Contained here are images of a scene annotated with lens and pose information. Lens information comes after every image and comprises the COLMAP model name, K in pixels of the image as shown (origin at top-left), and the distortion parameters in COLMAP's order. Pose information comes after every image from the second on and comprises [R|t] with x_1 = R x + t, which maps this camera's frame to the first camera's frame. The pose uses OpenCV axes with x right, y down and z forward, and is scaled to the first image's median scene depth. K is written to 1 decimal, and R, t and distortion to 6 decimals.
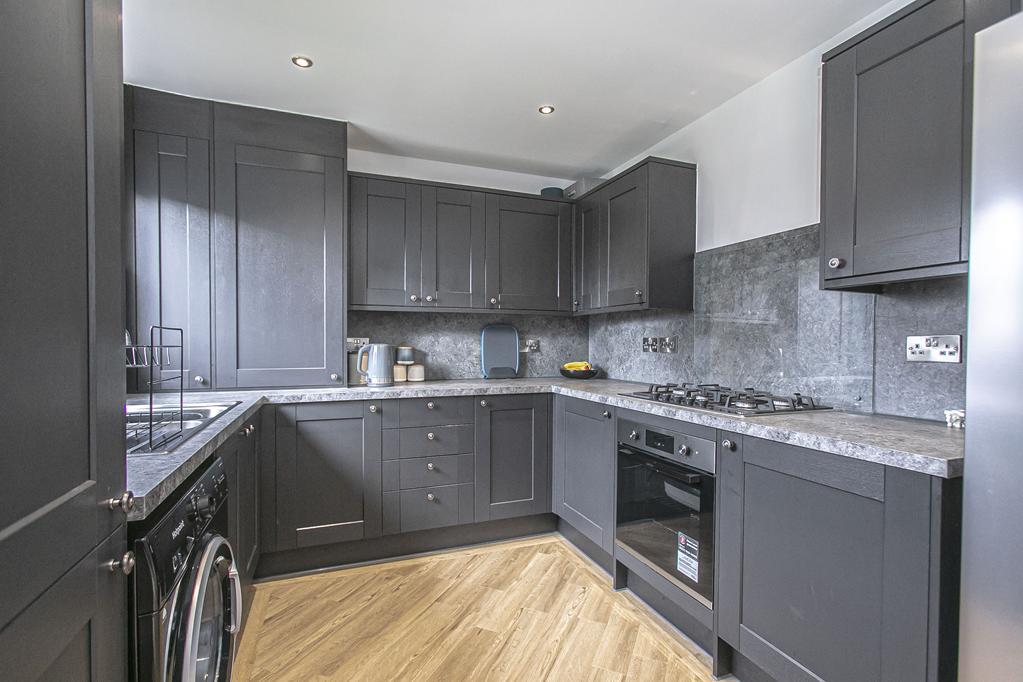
lens RADIAL K [[480.9, 0, 505.4], [0, 480.9, 344.5], [0, 0, 1]] dist [-0.003598, 0.003572]
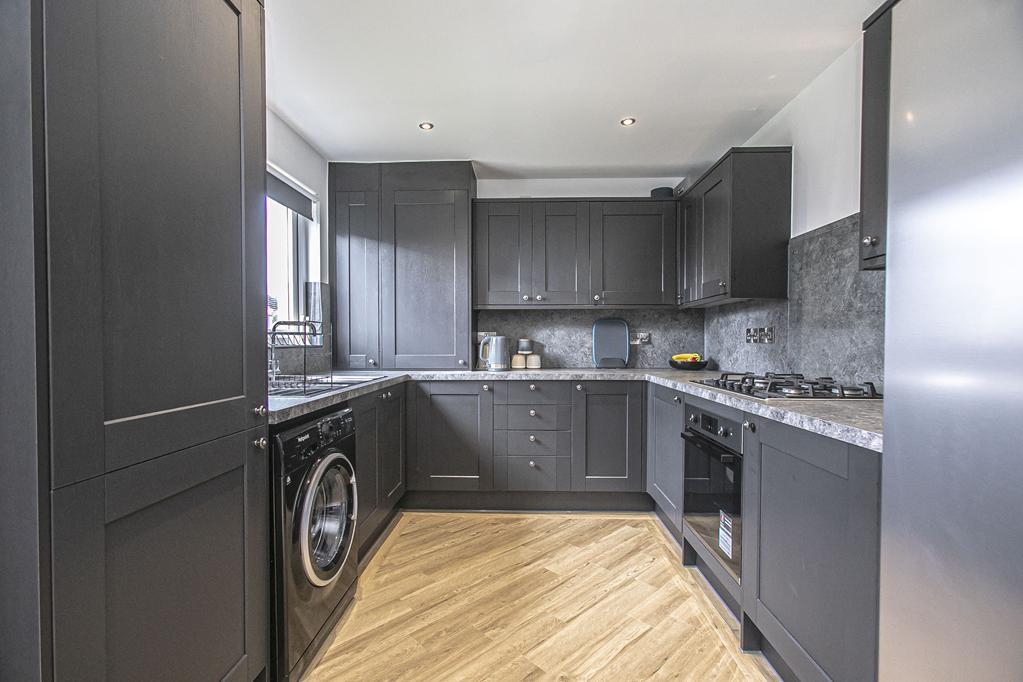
lens RADIAL K [[480.9, 0, 518.1], [0, 480.9, 345.2], [0, 0, 1]] dist [-0.003598, 0.003572]
pose [[0.913755, -0.001848, -0.406262, 0.318549], [0.000858, 0.999996, -0.002620, 0.027527], [0.406265, 0.002045, 0.913753, -0.112393]]
